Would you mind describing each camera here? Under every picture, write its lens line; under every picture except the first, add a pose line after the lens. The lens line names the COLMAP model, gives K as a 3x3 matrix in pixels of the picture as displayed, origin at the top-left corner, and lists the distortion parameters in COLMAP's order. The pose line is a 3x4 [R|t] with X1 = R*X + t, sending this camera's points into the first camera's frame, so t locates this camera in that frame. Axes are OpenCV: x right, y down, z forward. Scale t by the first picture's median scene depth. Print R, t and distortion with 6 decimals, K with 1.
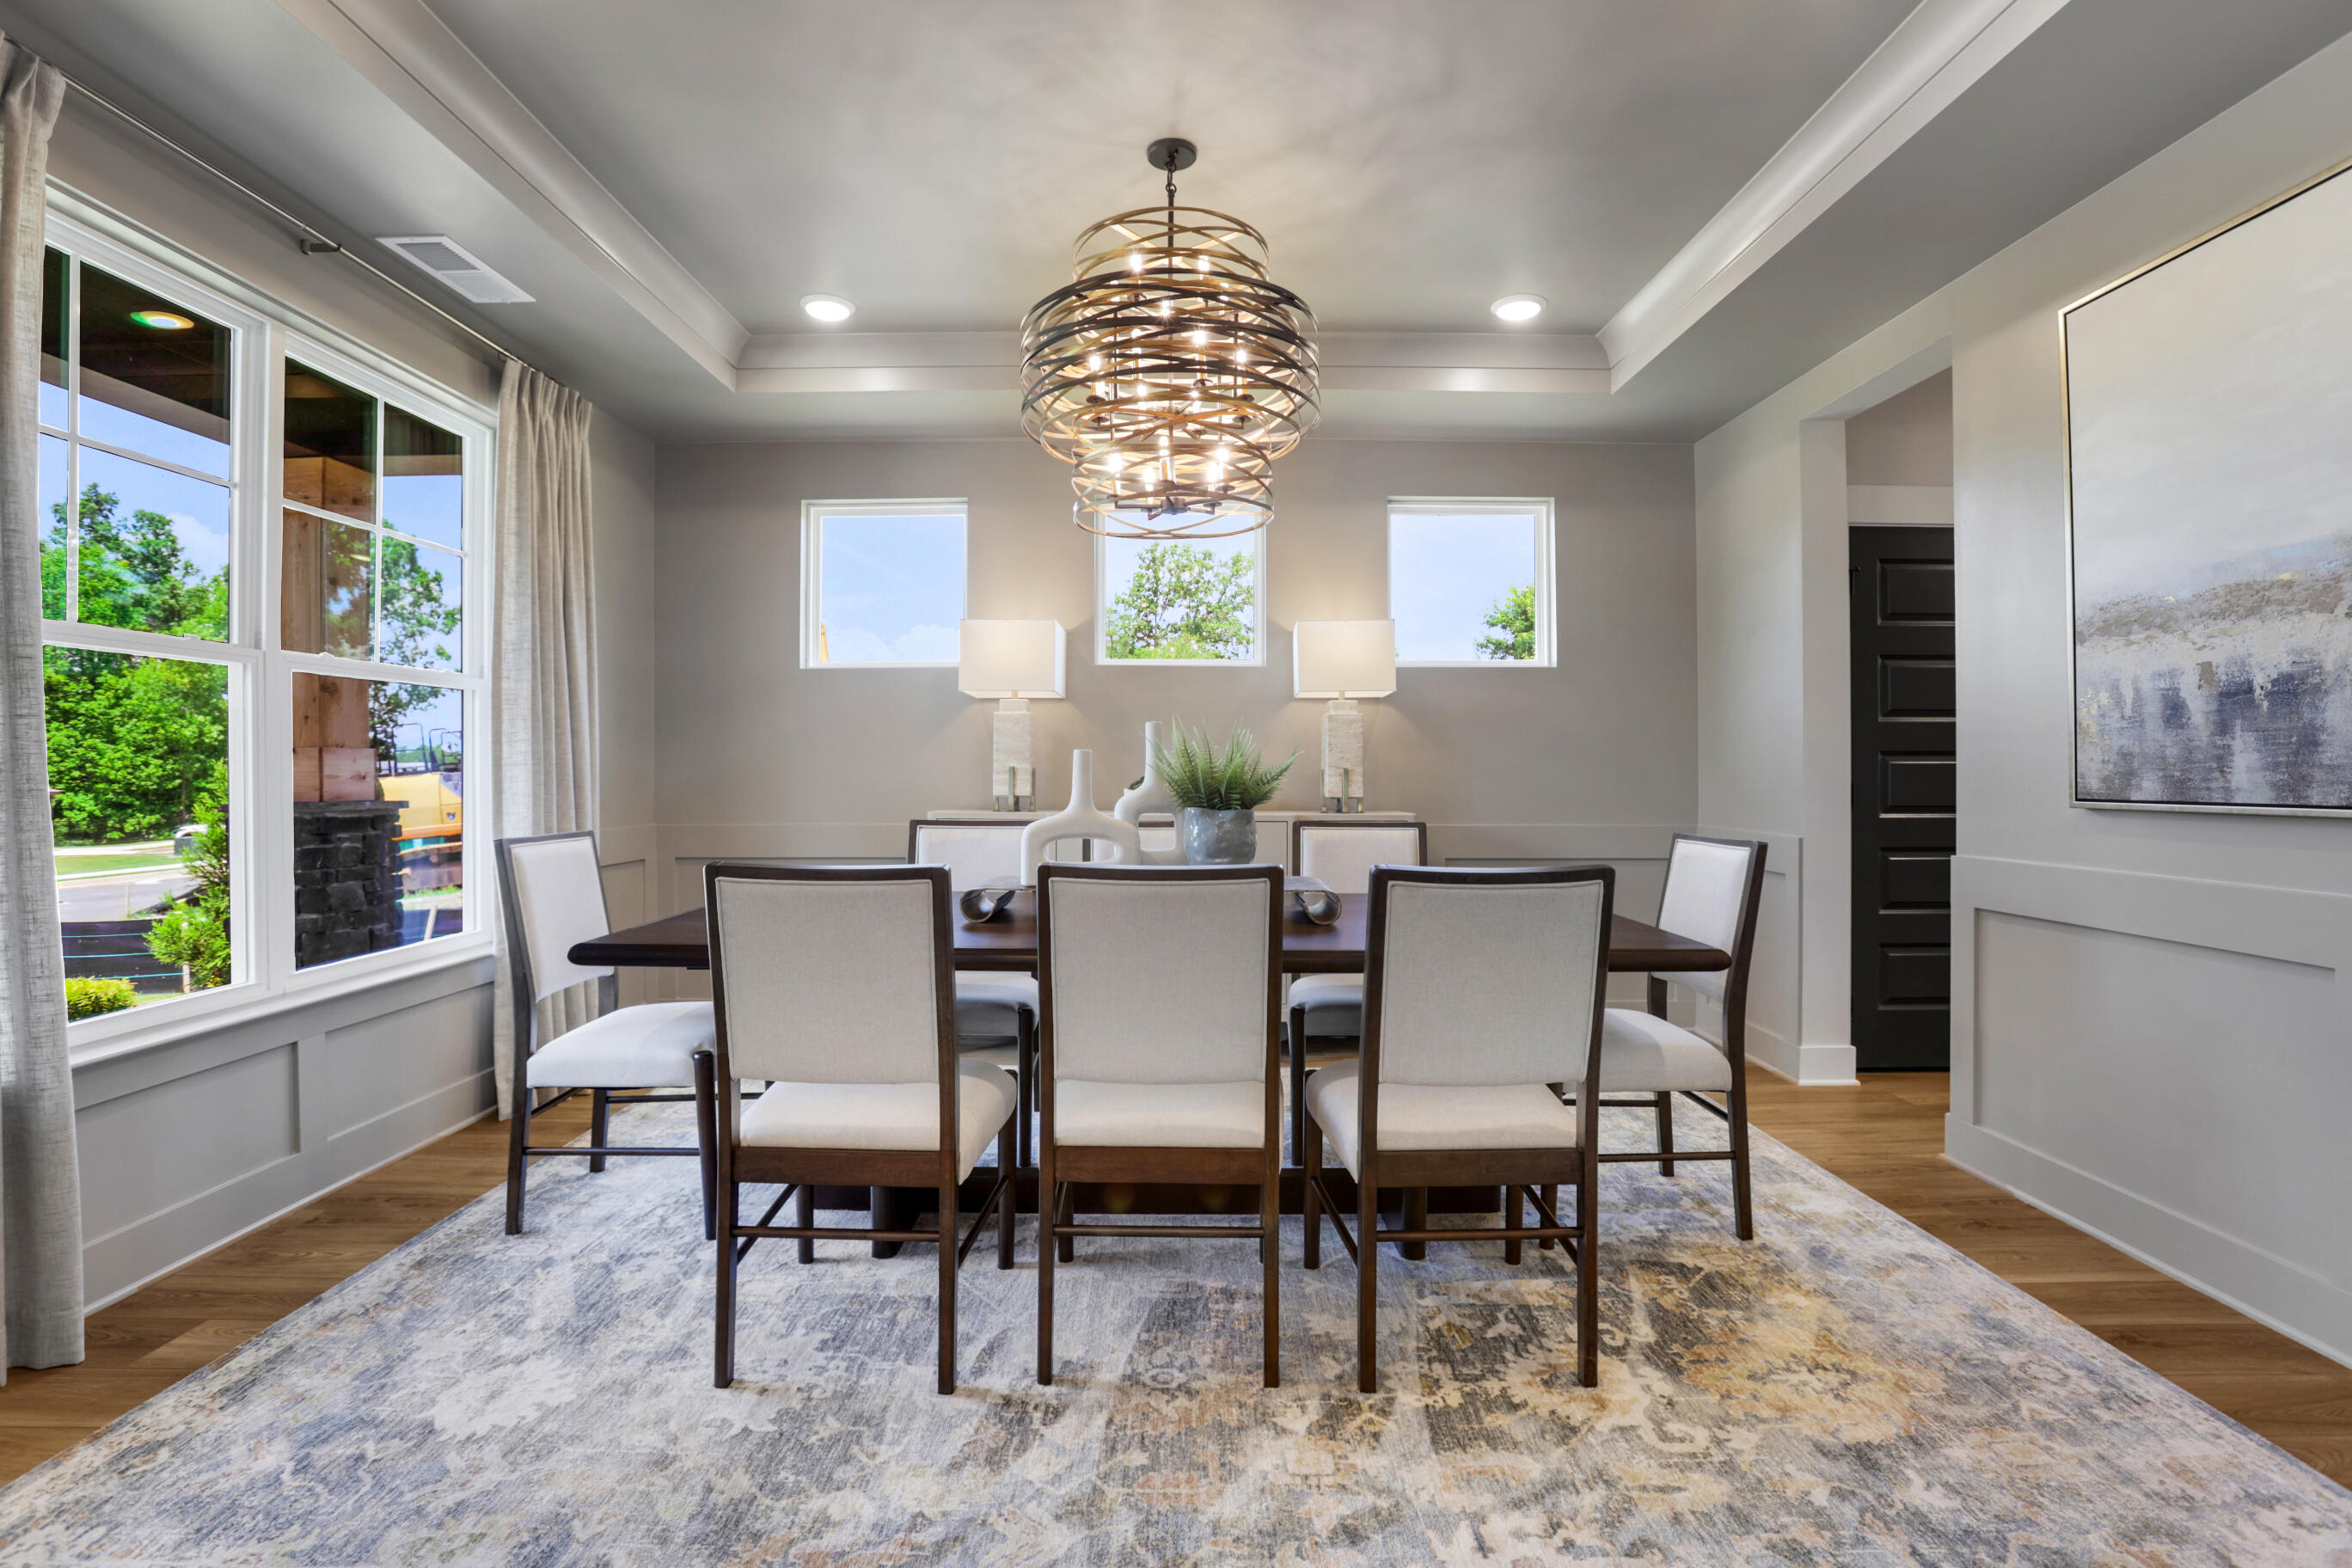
lens RADIAL K [[1077.7, 0, 1177.7], [0, 1077.7, 770.6], [0, 0, 1]] dist [-0.056226, 0.018228]
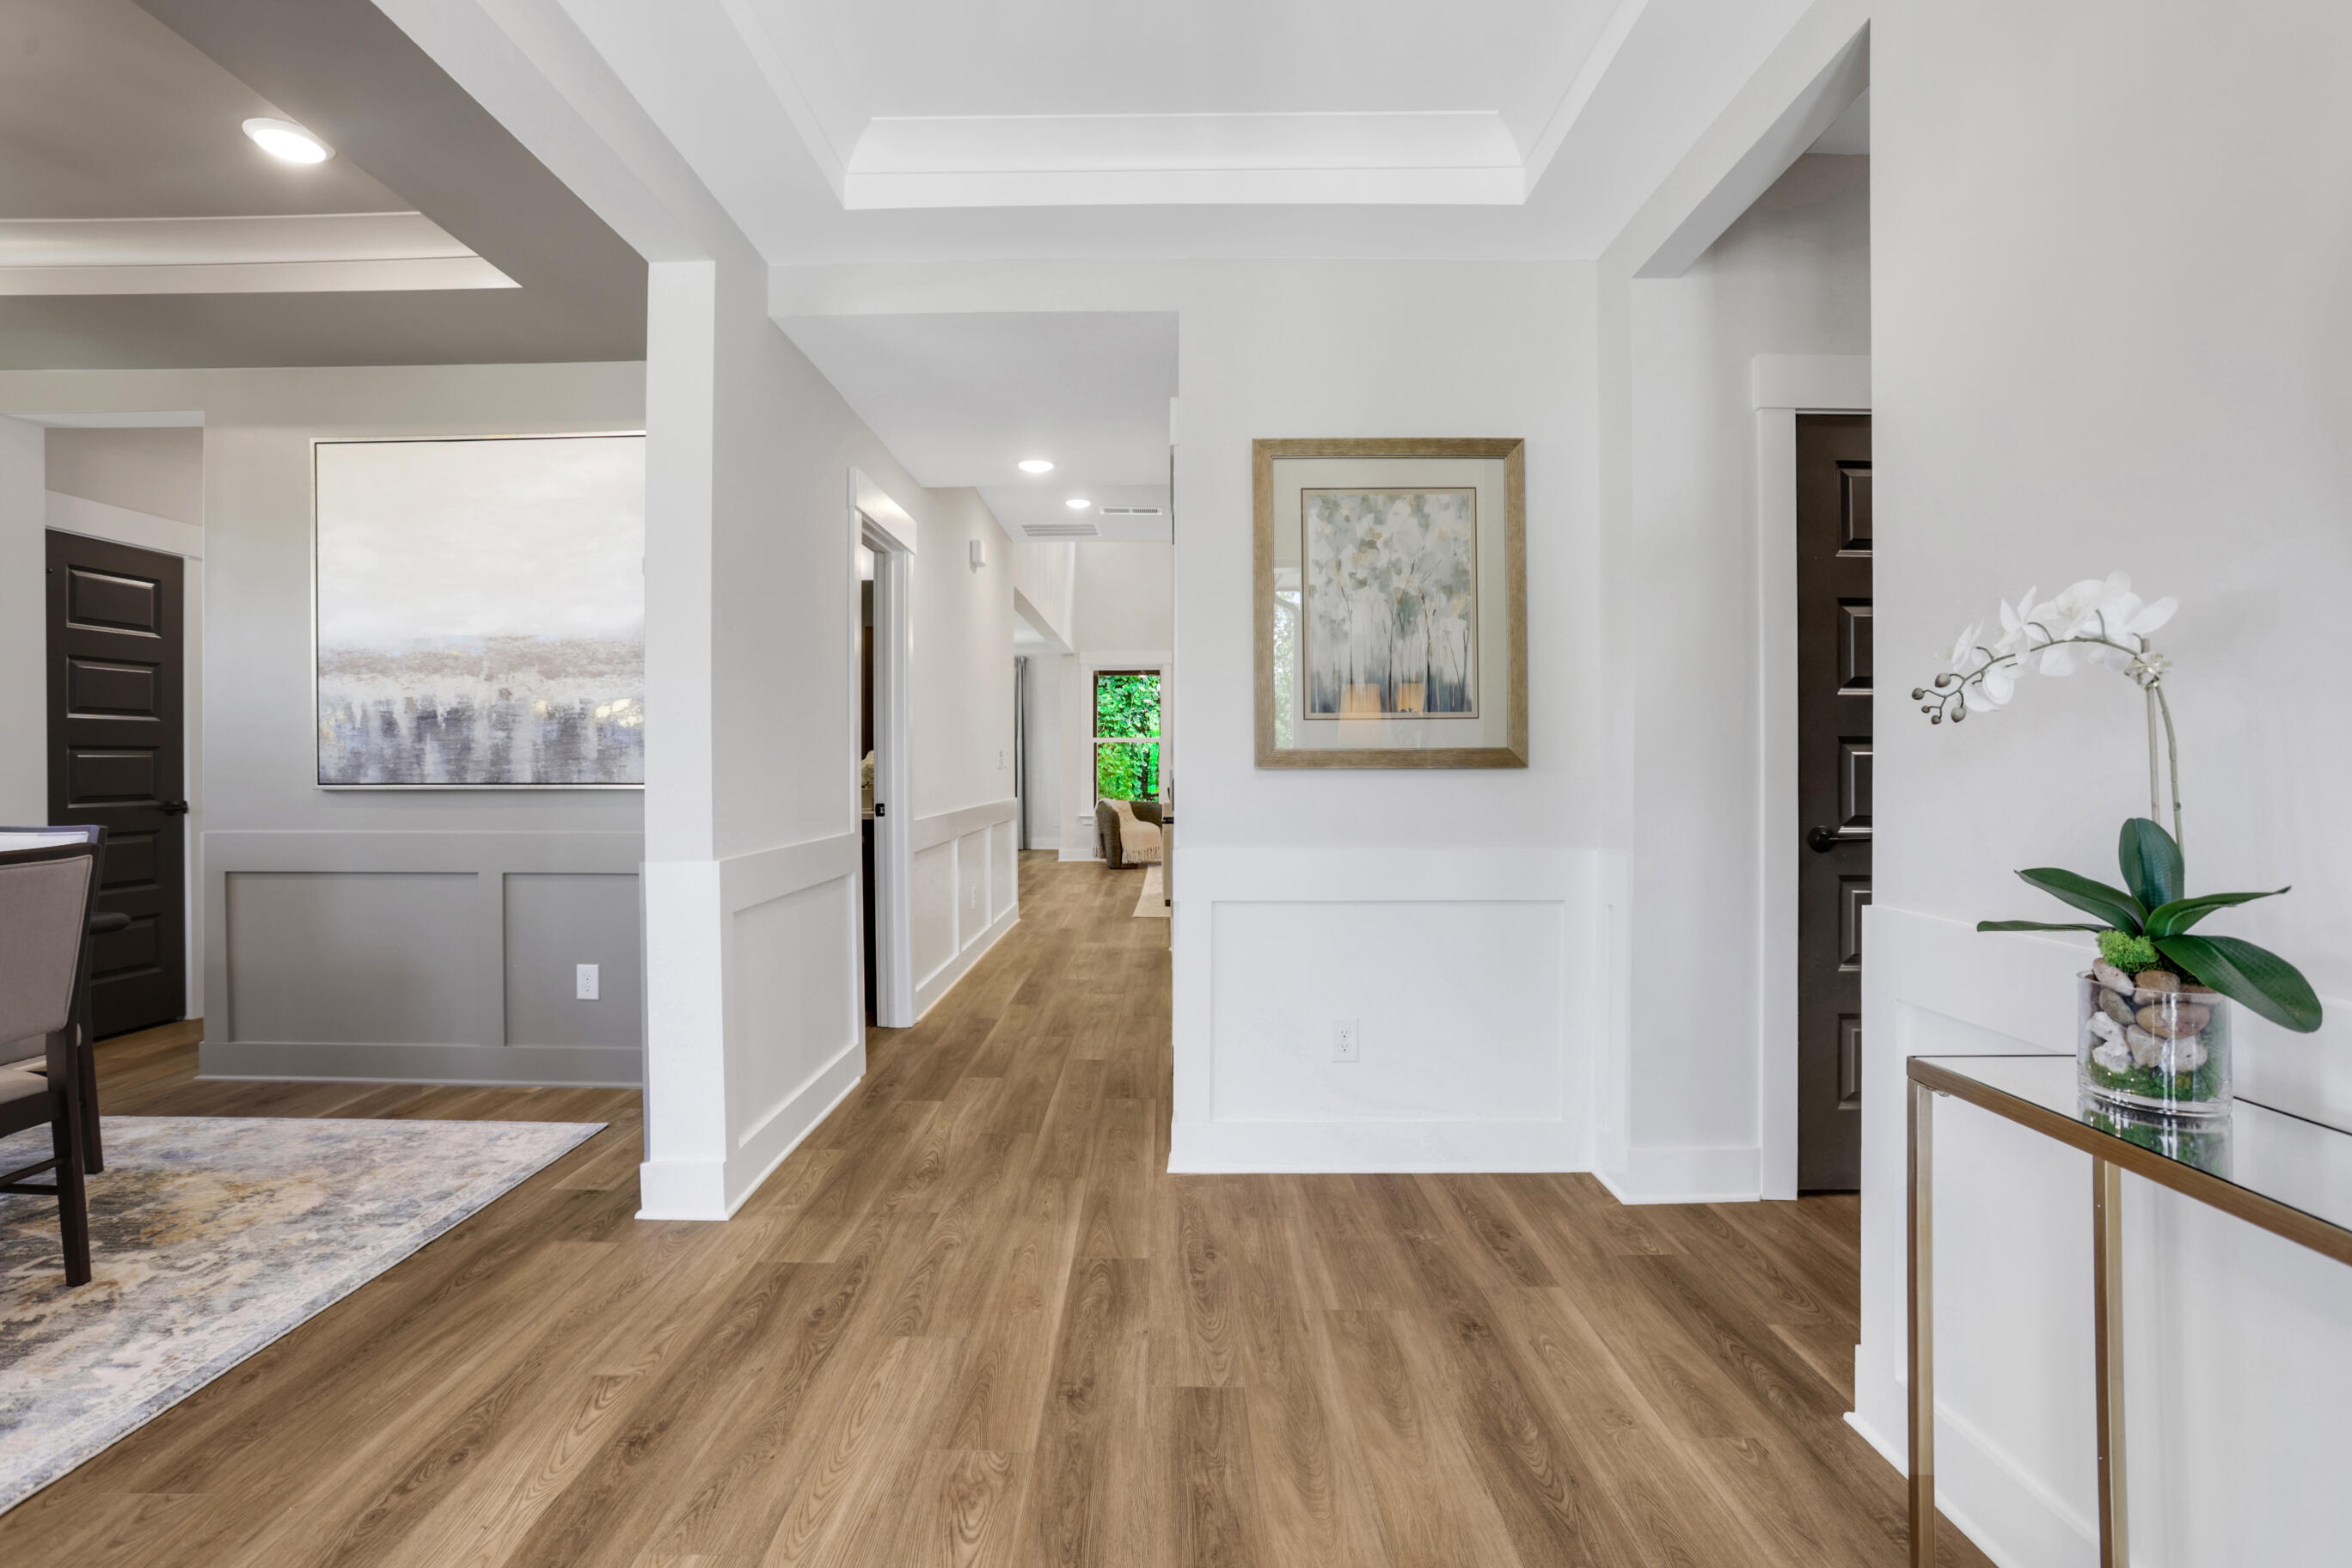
lens RADIAL K [[1075.1, 0, 1174.8], [0, 1075.1, 766.0], [0, 0, 1]] dist [-0.085812, 0.027800]
pose [[-0.004862, -0.006166, 0.999969, -0.662994], [0.000439, 0.999981, 0.006169, -0.006136], [-0.999988, 0.000469, -0.004859, -0.202668]]
